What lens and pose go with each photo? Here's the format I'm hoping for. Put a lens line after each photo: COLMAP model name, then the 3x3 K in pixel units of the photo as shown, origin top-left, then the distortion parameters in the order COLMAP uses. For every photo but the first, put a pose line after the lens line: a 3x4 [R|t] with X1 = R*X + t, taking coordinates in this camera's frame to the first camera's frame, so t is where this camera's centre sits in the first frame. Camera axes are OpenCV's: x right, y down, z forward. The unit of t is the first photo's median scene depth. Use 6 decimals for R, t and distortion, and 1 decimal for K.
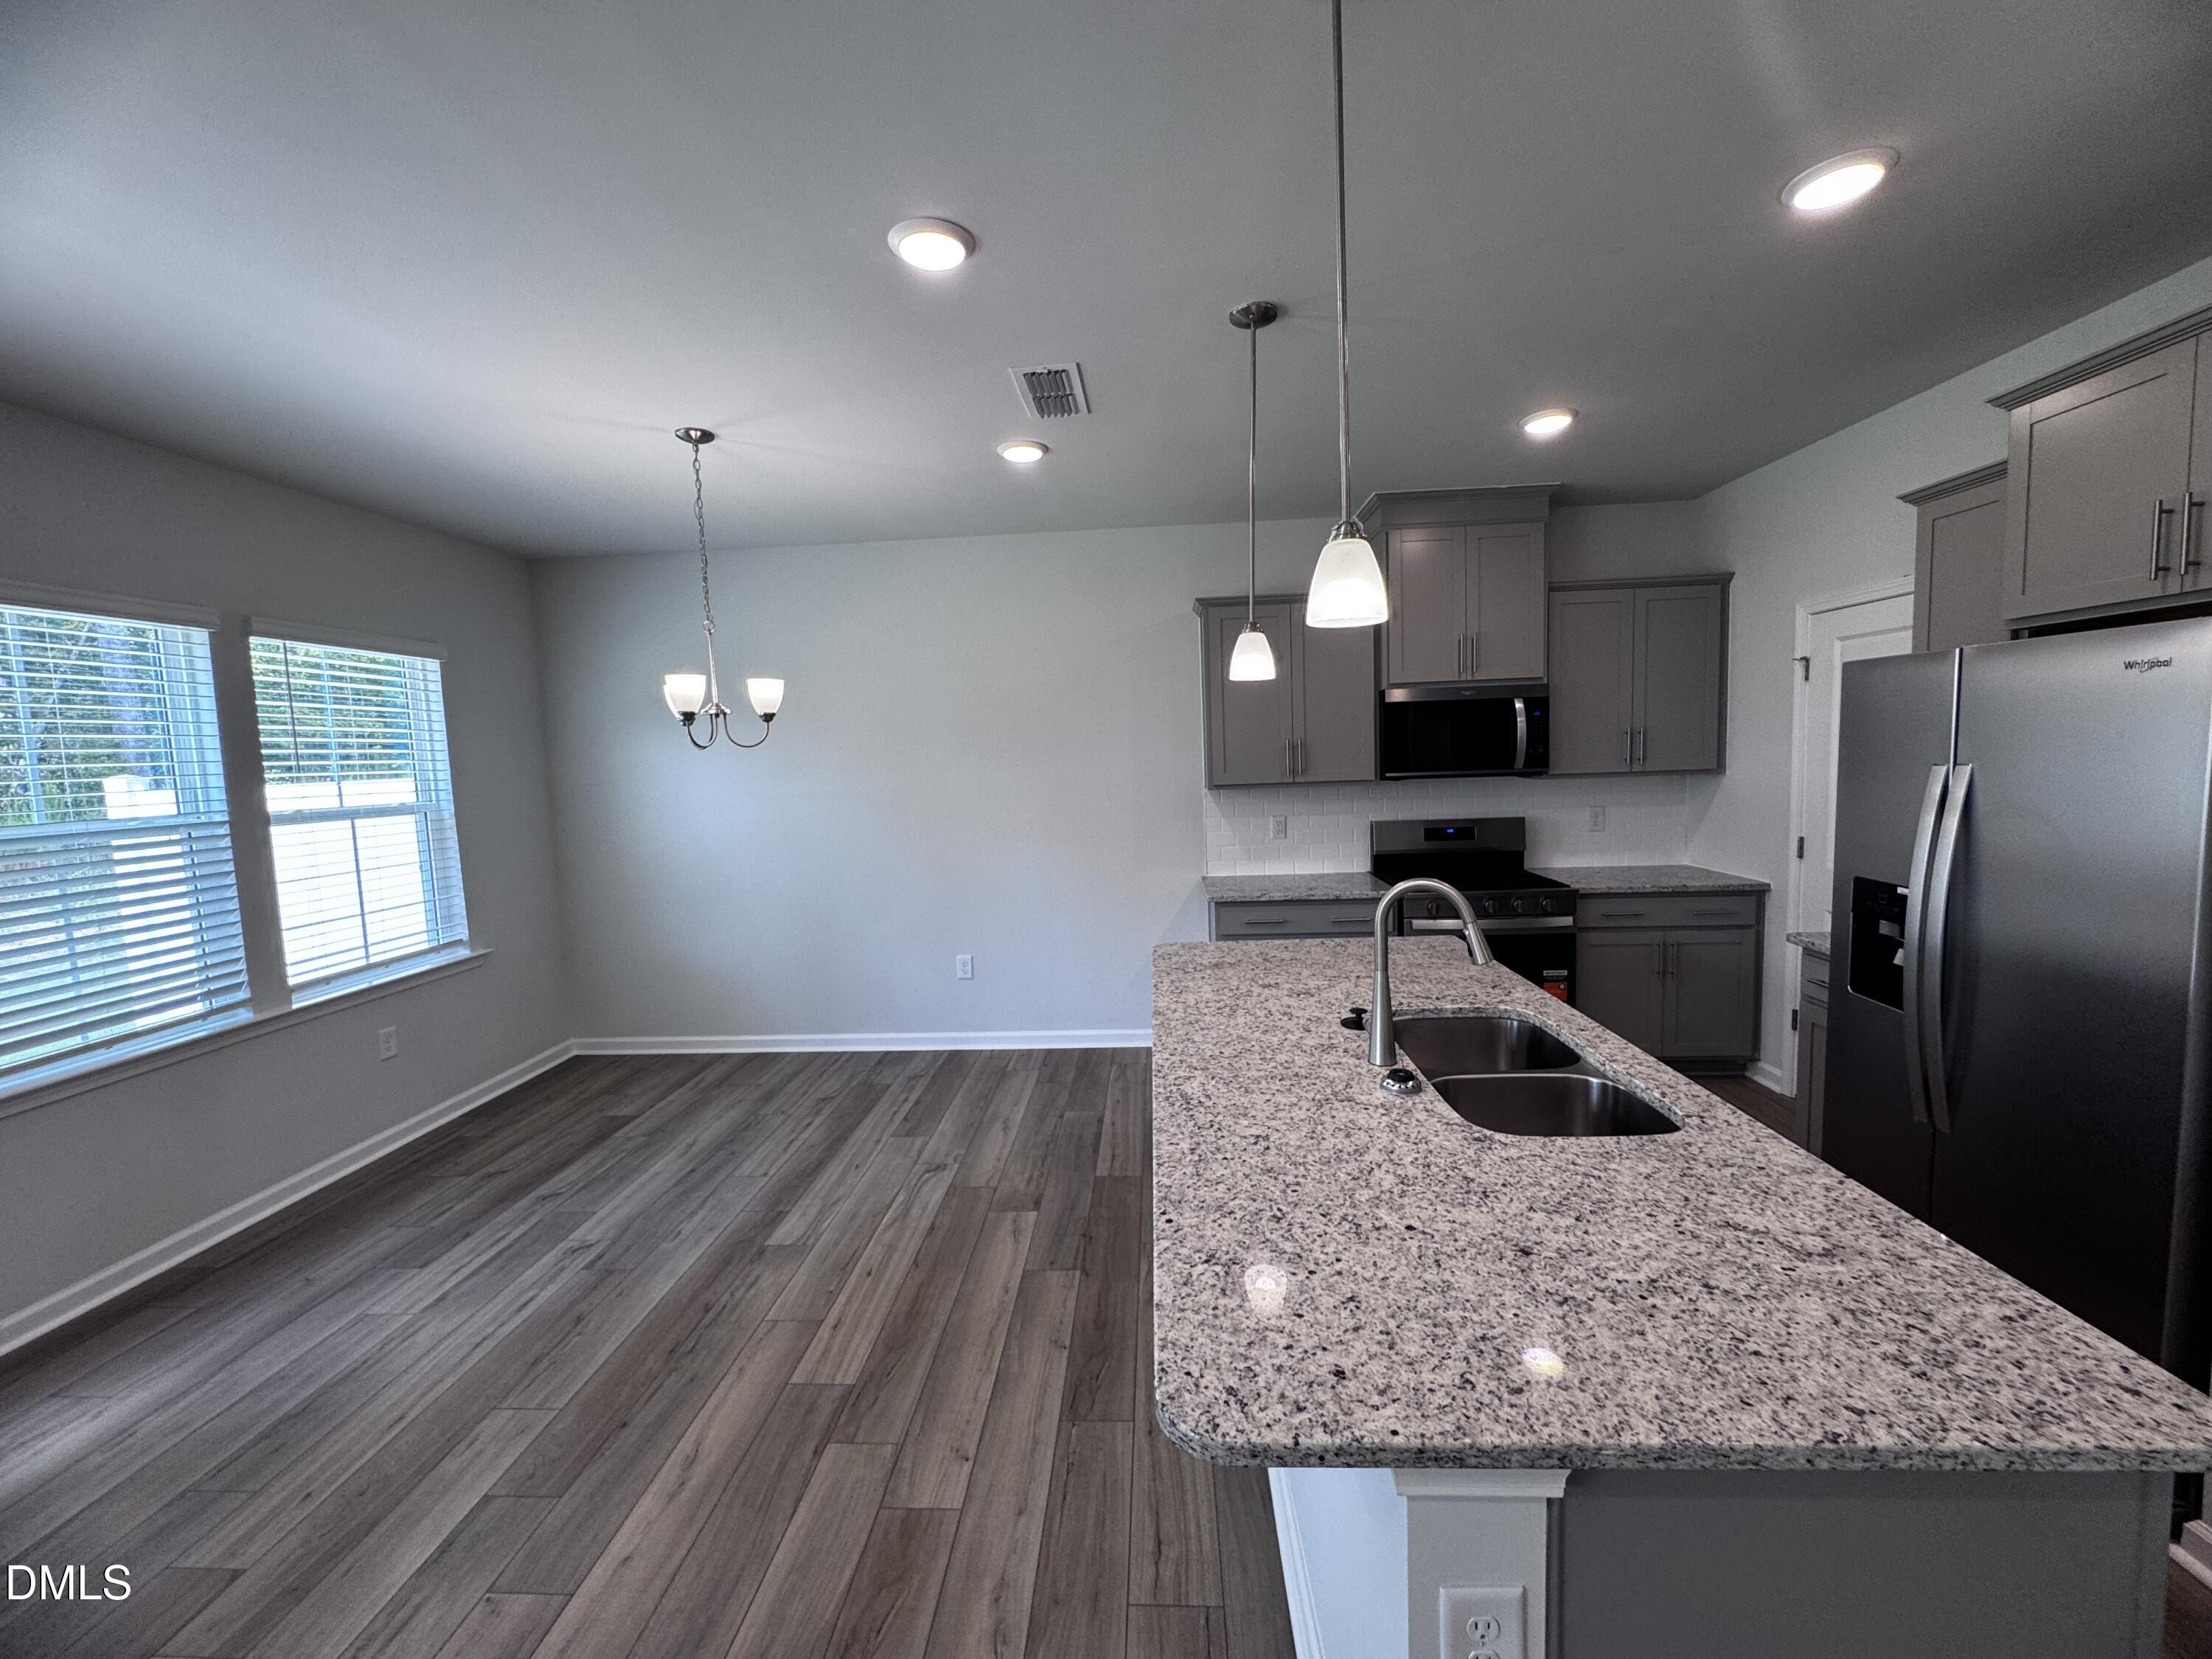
lens RADIAL K [[881.1, 0, 1104.5], [0, 881.1, 828.2], [0, 0, 1]] dist [-0.002756, 0.000344]
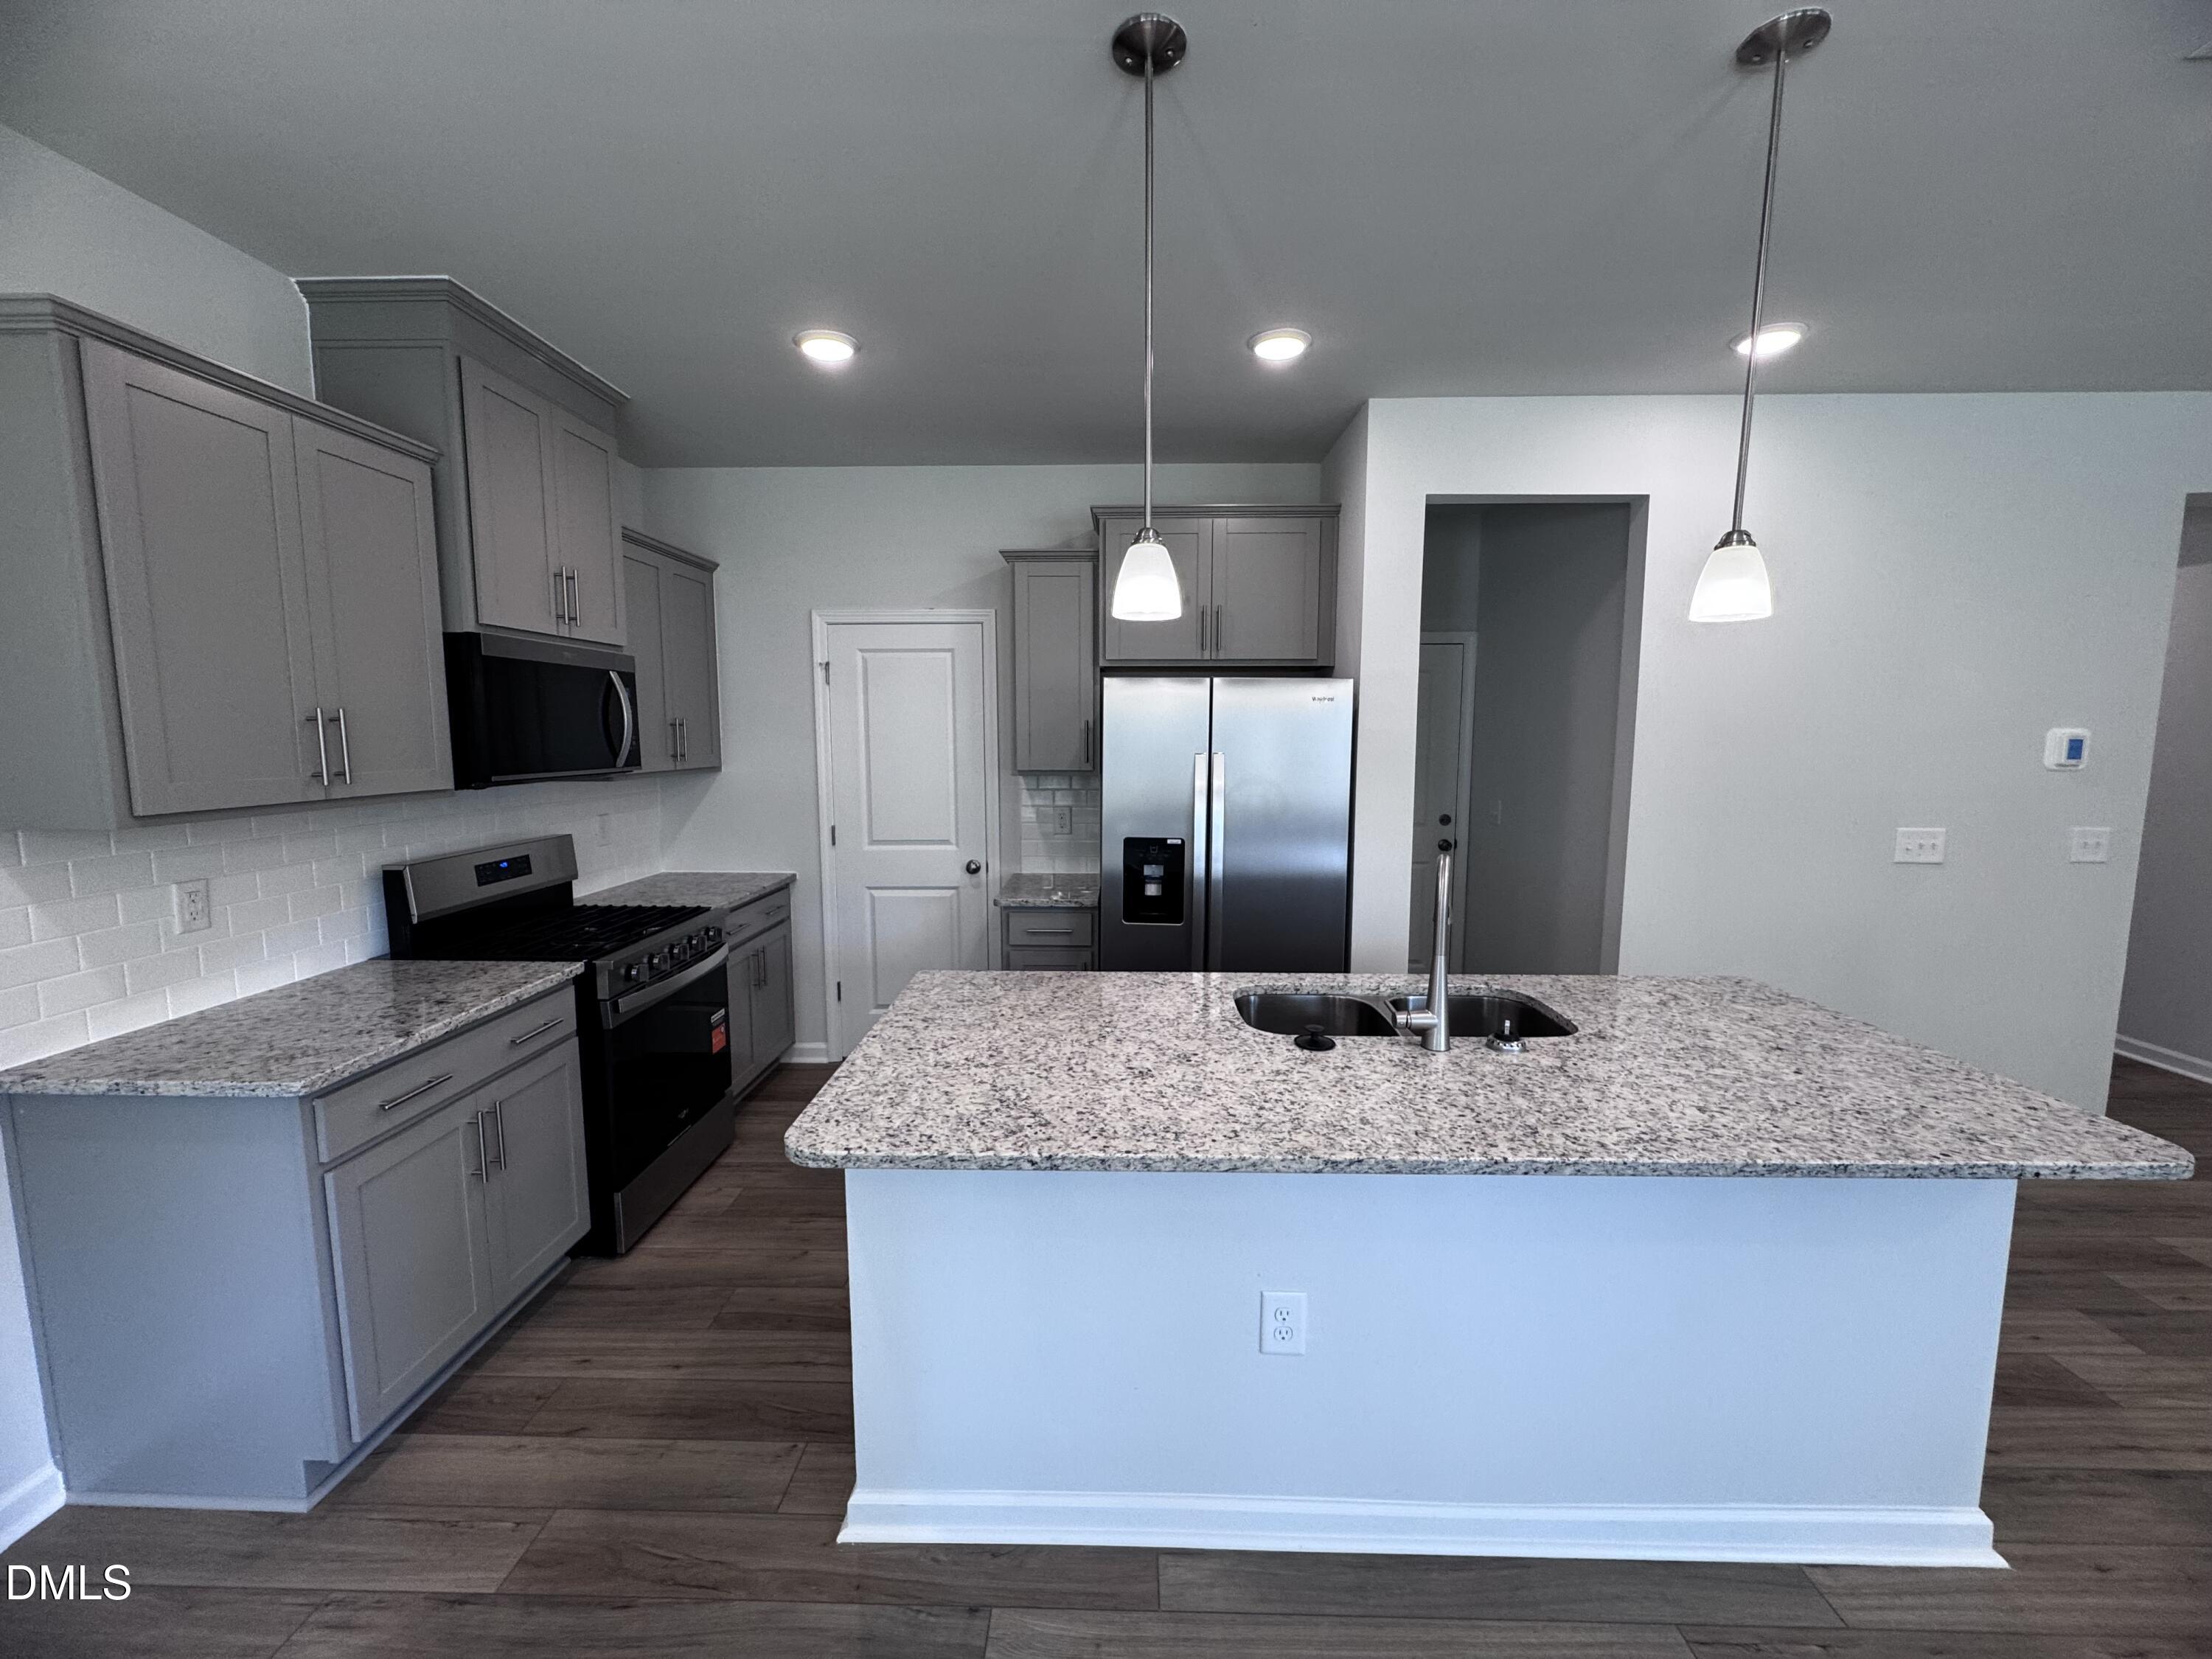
lens RADIAL K [[881.1, 0, 1104.5], [0, 881.1, 828.2], [0, 0, 1]] dist [-0.002756, 0.000344]
pose [[-0.035714, -0.075229, 0.996527, -0.376592], [0.085693, 0.993259, 0.078054, -0.051687], [-0.995681, 0.088183, -0.029027, 0.813089]]
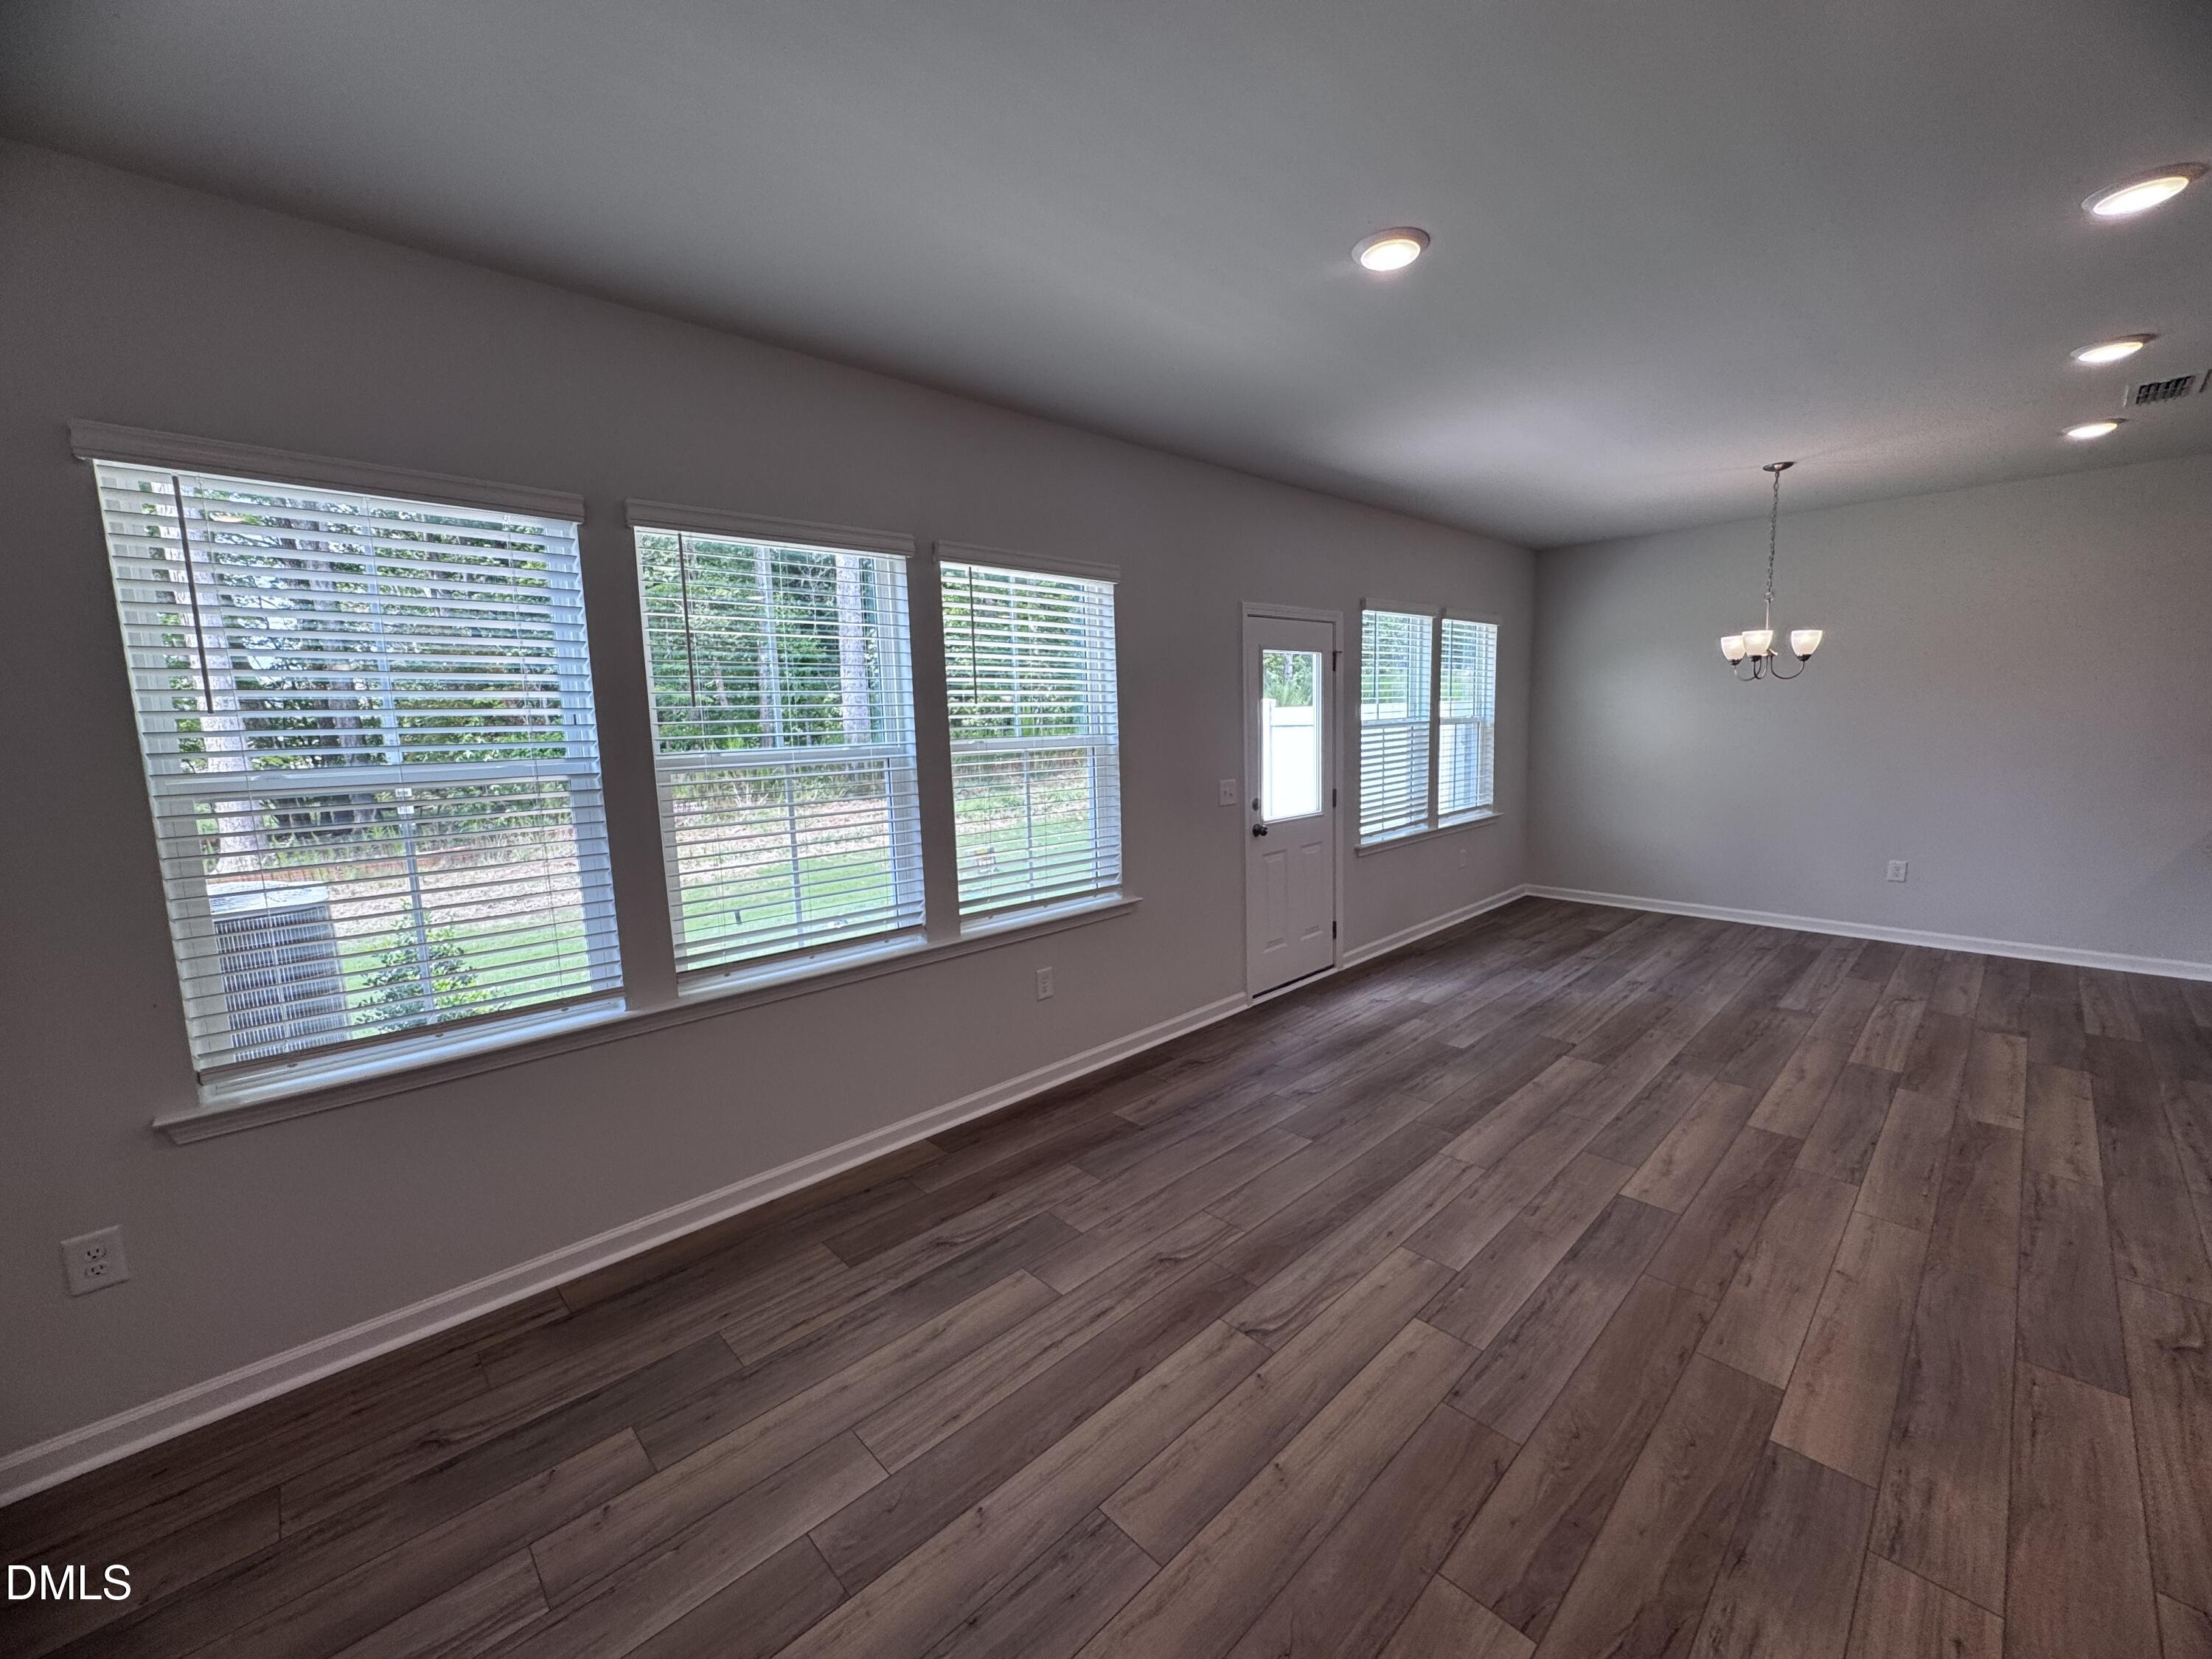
lens RADIAL K [[881.1, 0, 1104.5], [0, 881.1, 828.2], [0, 0, 1]] dist [-0.002756, 0.000344]
pose [[0.729766, 0.105718, -0.675474, -0.221123], [-0.058170, 0.993991, 0.092723, 0.084872], [0.681218, -0.028374, 0.731531, -0.842484]]
